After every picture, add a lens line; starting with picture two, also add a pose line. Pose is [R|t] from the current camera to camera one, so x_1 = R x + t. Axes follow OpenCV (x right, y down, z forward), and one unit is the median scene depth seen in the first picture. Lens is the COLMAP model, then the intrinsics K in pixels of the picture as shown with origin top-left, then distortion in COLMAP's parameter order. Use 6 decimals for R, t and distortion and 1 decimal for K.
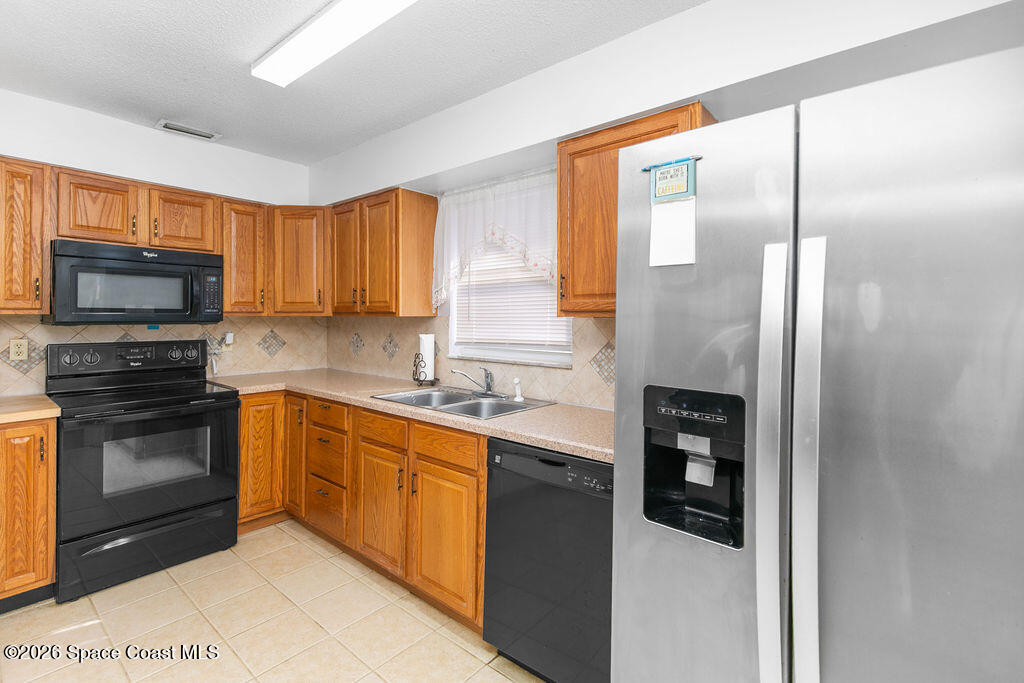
lens RADIAL K [[470.8, 0, 509.8], [0, 470.8, 313.6], [0, 0, 1]] dist [0.005487, 0.000085]
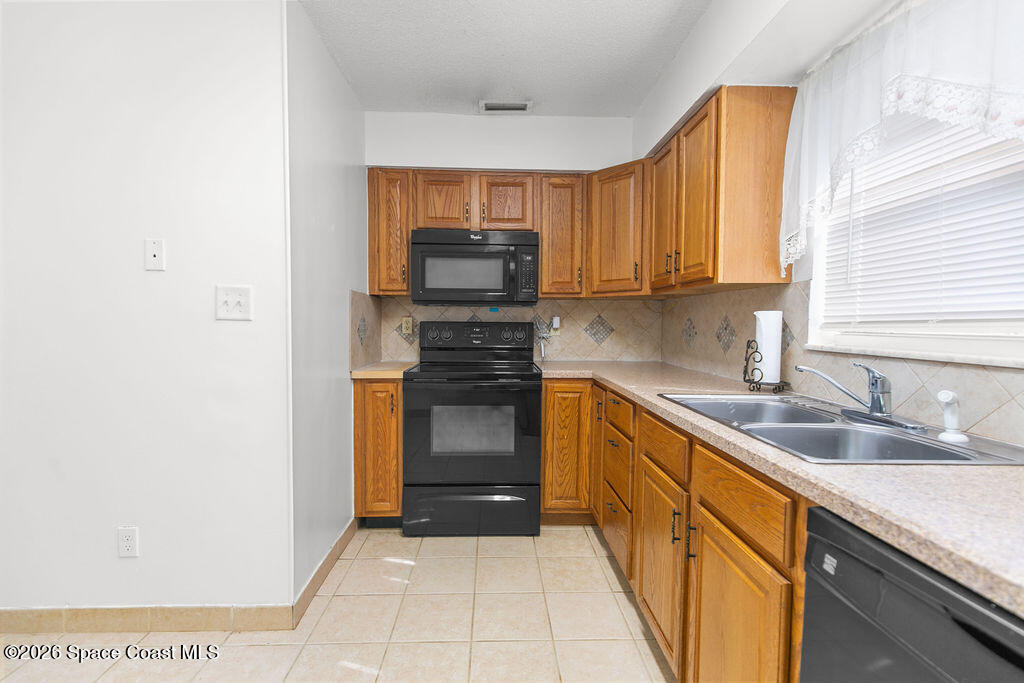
lens RADIAL K [[460.0, 0, 509.0], [0, 460.0, 341.9], [0, 0, 1]] dist [0.009341, -0.001170]
pose [[0.673398, 0.031399, -0.738613, 0.051570], [0.000730, 0.999069, 0.043138, 0.060786], [0.739279, -0.029588, 0.672748, 0.336183]]
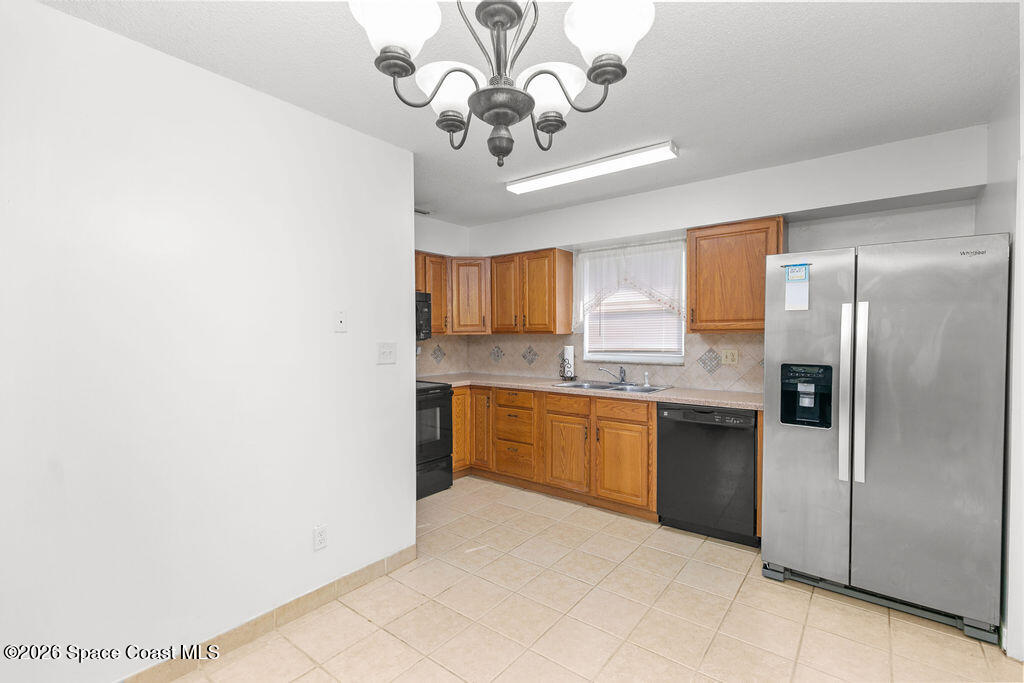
lens RADIAL K [[460.0, 0, 509.0], [0, 460.0, 341.9], [0, 0, 1]] dist [0.009341, -0.001170]
pose [[0.999172, -0.010920, 0.039188, -0.441444], [0.009916, 0.999620, 0.025718, -0.008185], [-0.039454, -0.025309, 0.998901, -0.459274]]
